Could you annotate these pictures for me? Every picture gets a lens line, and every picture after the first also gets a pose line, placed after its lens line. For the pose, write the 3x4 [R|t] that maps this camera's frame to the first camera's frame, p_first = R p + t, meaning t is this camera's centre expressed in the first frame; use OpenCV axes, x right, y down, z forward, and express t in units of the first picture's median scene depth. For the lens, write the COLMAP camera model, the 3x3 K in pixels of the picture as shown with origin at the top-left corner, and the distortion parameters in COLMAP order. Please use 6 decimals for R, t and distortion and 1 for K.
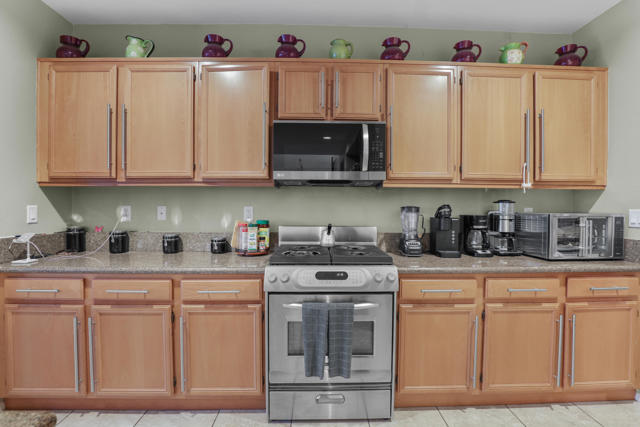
lens RADIAL K [[318.9, 0, 328.7], [0, 318.9, 209.9], [0, 0, 1]] dist [-0.040511, 0.000018]
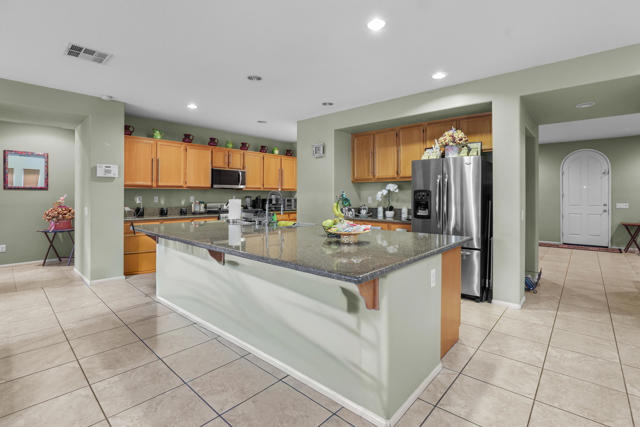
lens RADIAL K [[293.9, 0, 323.2], [0, 293.9, 198.4], [0, 0, 1]] dist [-0.033696, 0.000109]
pose [[0.691007, -0.007784, 0.722806, -1.381414], [0.008083, 0.999963, 0.003041, 0.008846], [-0.722803, 0.003741, 0.691045, -1.598749]]
